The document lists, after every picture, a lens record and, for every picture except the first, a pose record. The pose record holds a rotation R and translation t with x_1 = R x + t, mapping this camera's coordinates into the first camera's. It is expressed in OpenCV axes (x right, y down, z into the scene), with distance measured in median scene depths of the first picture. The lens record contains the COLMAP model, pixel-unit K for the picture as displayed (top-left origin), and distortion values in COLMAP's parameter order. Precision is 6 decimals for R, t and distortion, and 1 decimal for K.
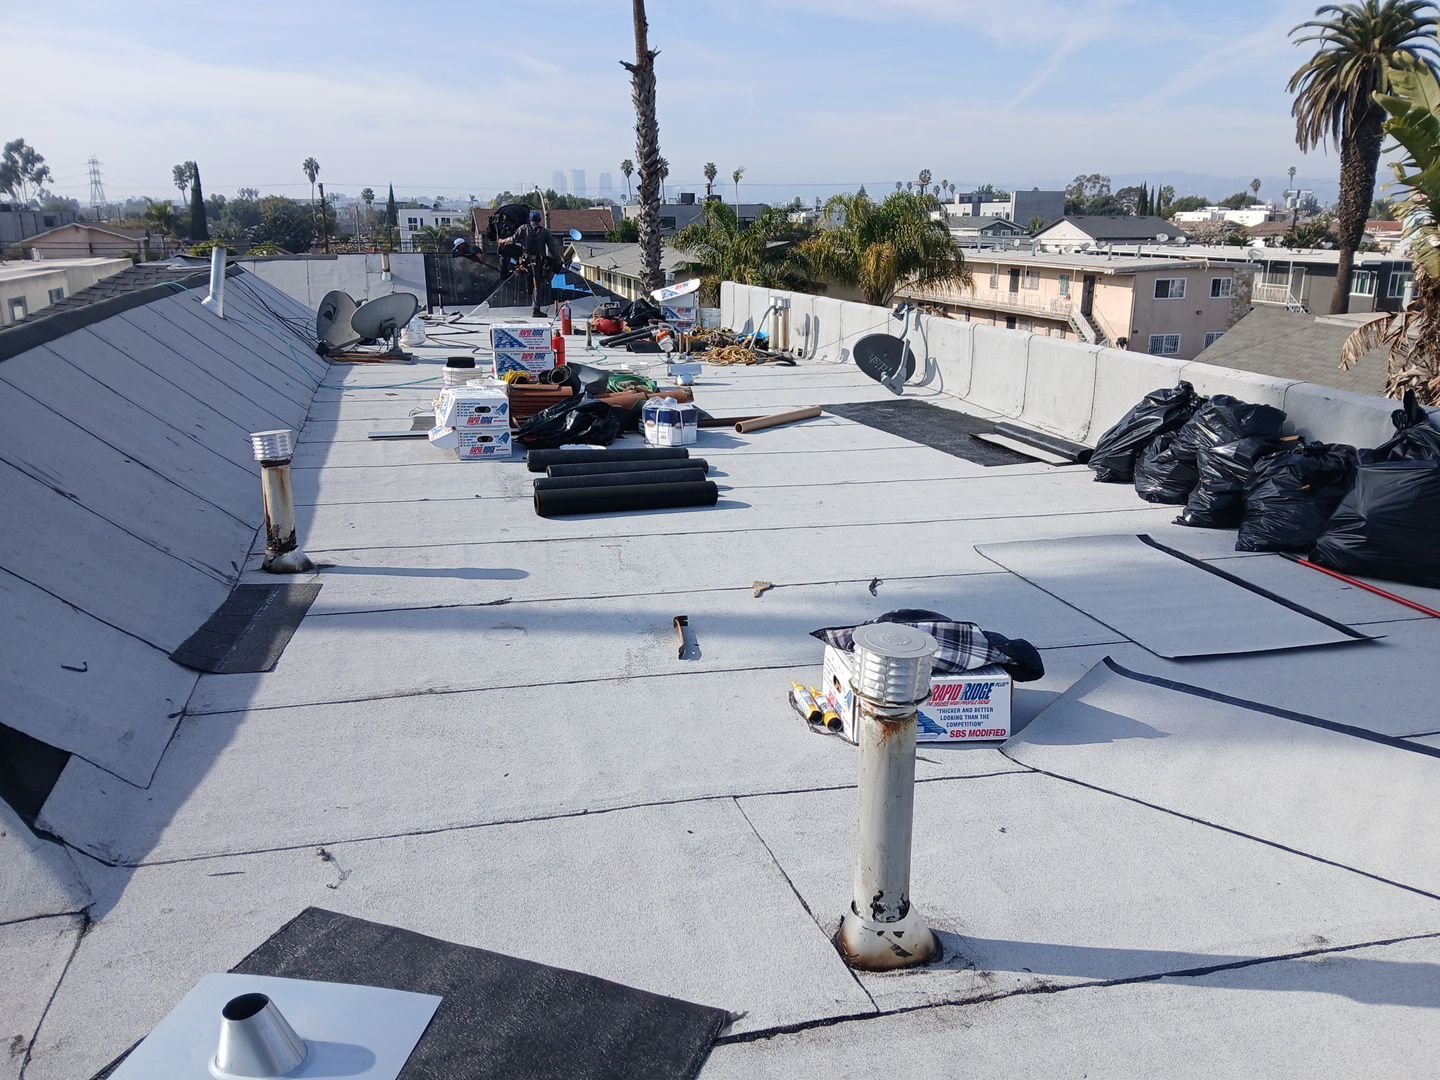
lens RADIAL K [[1121.8, 0, 720.0], [0, 1121.8, 540.0], [0, 0, 1]] dist [0.072251, -0.135407]
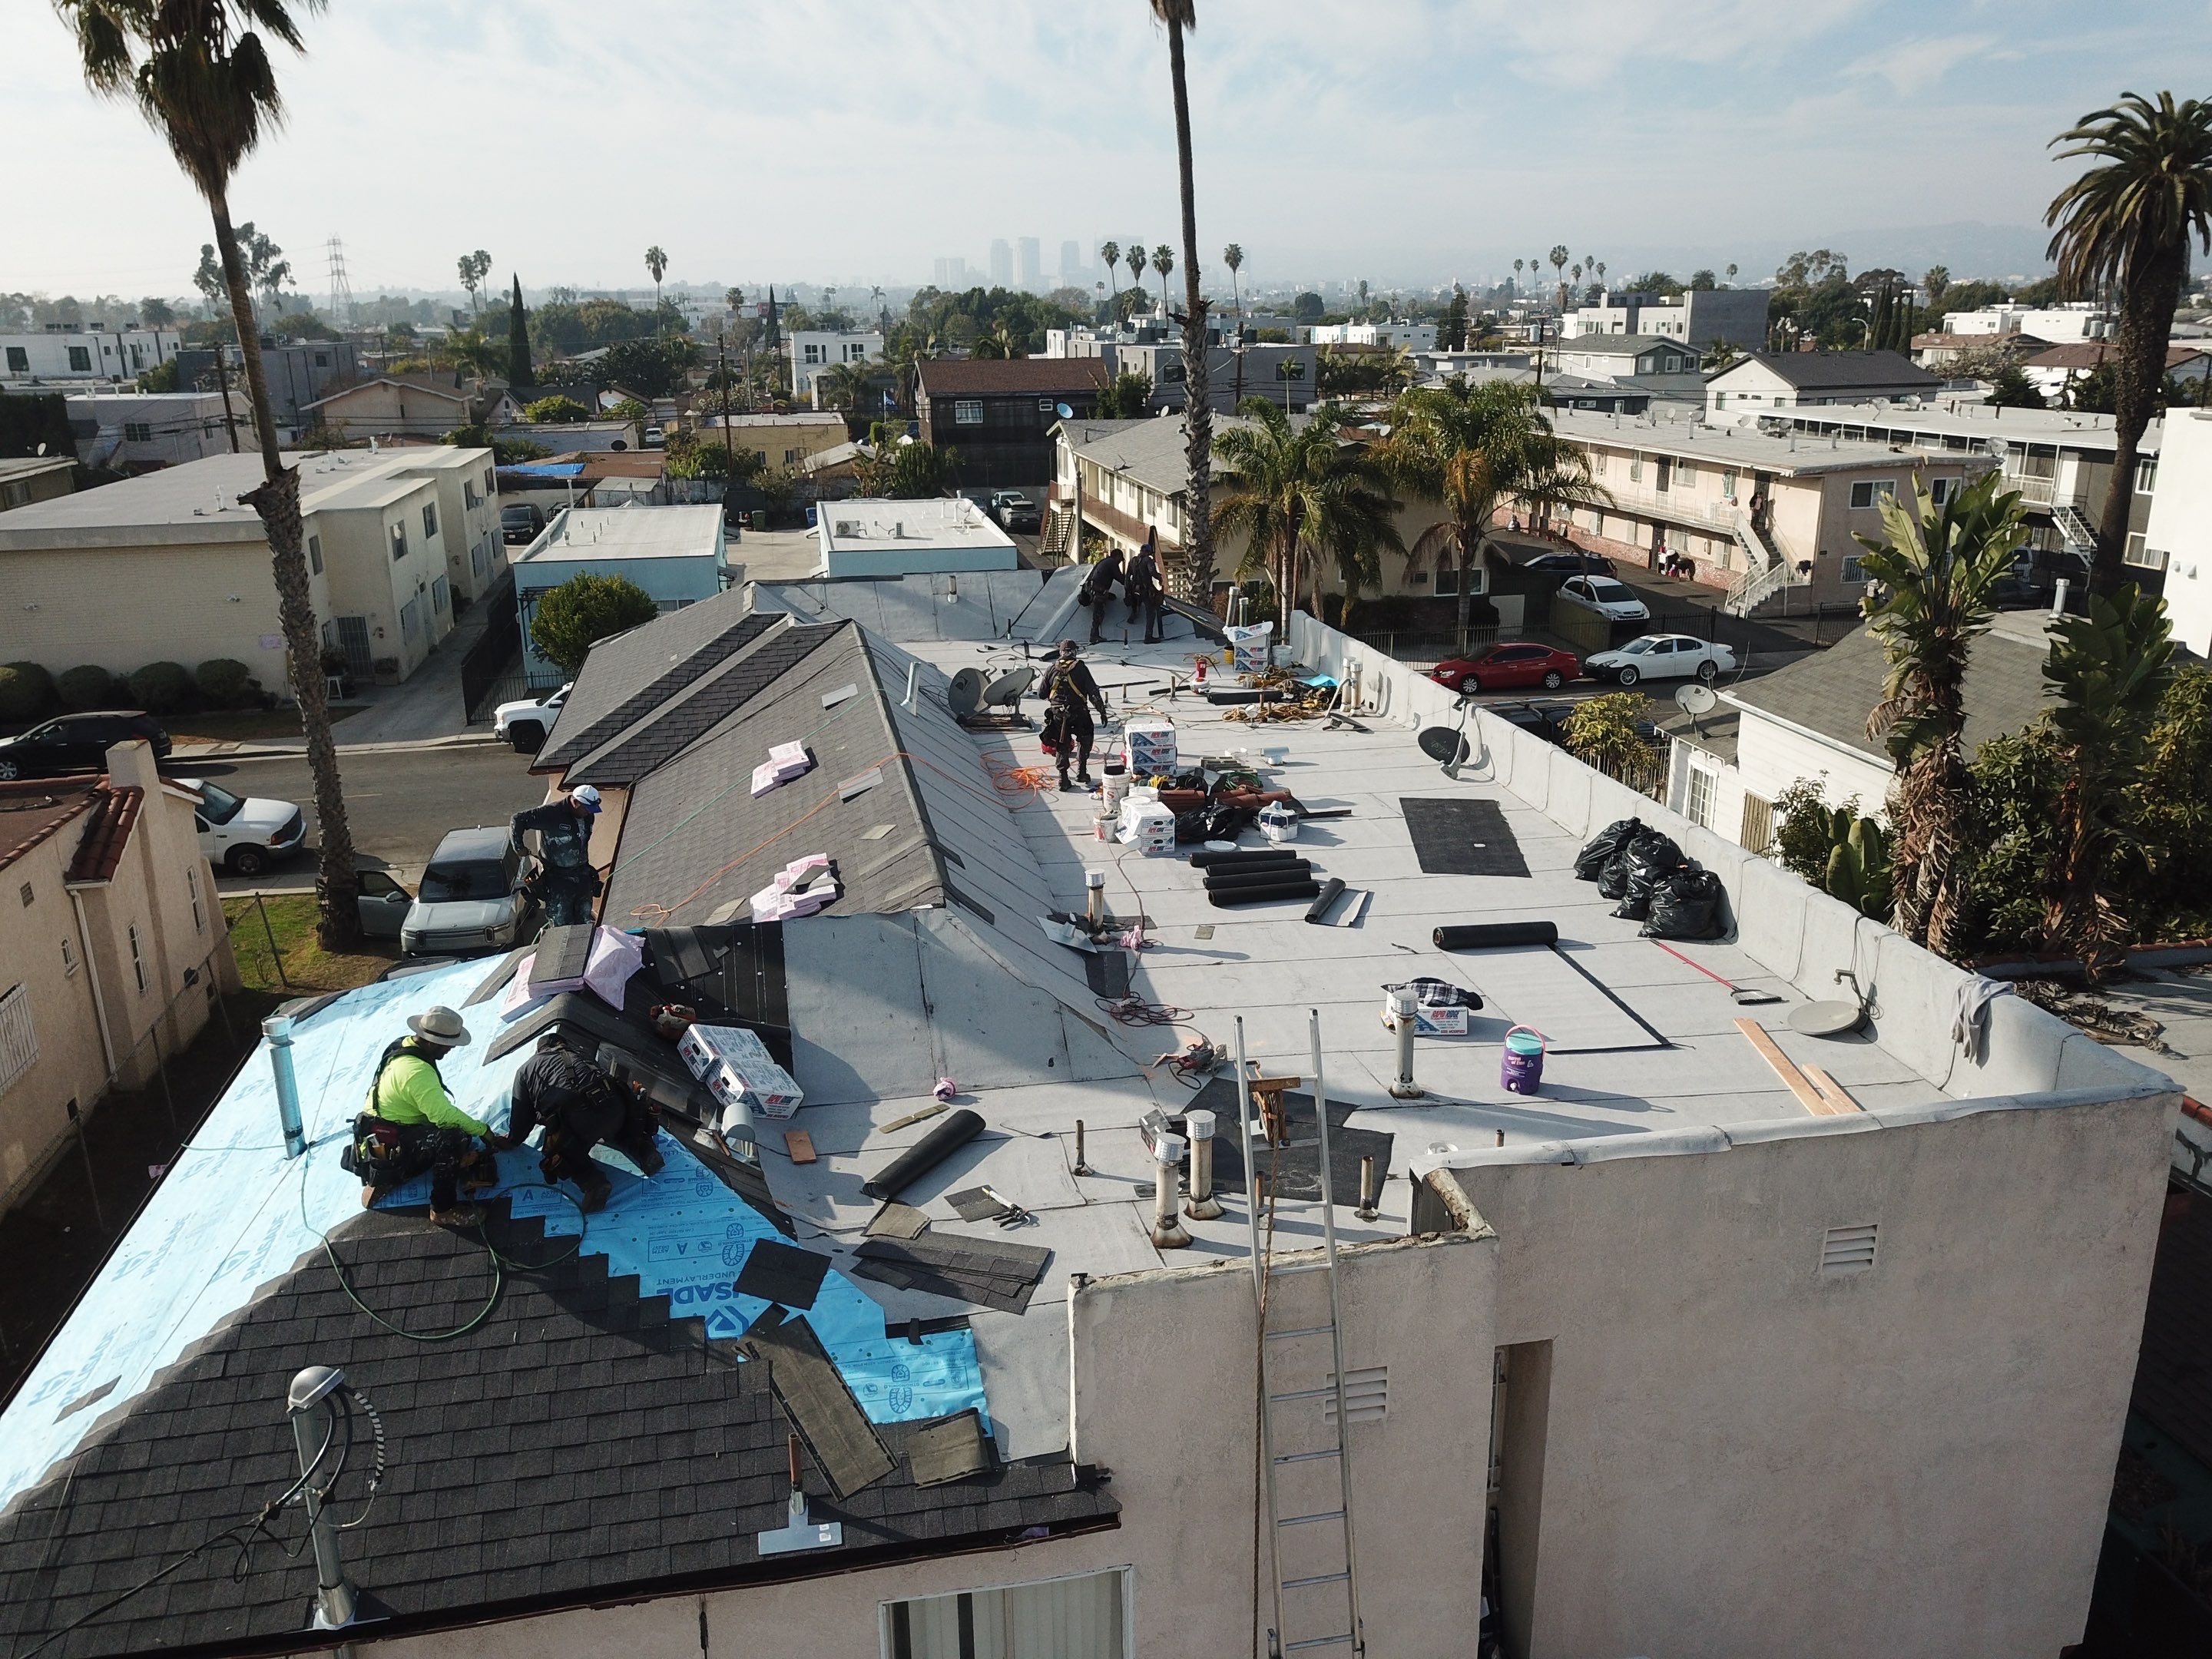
lens RADIAL K [[1693.6, 0, 1106.0], [0, 1693.6, 829.5], [0, 0, 1]] dist [0.000773, 0.006236]
pose [[0.996901, 0.012604, -0.077652, -0.011857], [-0.011250, 0.999777, 0.017852, -0.016306], [0.077860, -0.016923, 0.996821, -0.136811]]
